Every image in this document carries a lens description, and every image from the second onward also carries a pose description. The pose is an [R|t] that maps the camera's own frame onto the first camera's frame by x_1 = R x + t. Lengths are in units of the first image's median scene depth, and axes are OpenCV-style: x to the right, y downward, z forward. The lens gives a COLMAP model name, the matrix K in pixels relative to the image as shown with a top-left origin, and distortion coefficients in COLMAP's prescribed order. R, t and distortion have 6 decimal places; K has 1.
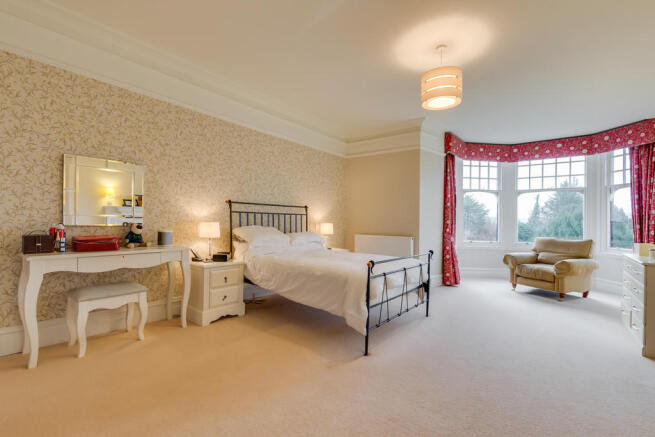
lens RADIAL K [[297.6, 0, 324.9], [0, 297.6, 218.7], [0, 0, 1]] dist [0.002198, -0.000541]
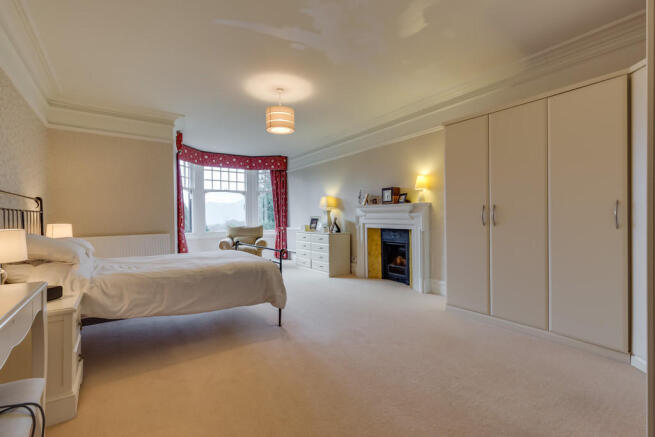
lens RADIAL K [[297.6, 0, 325.5], [0, 297.6, 215.2], [0, 0, 1]] dist [0.002198, -0.000541]
pose [[0.253626, -0.023208, 0.967024, -0.542672], [0.009096, 0.999725, 0.021607, -0.014707], [-0.967259, 0.003316, 0.253768, 0.271398]]
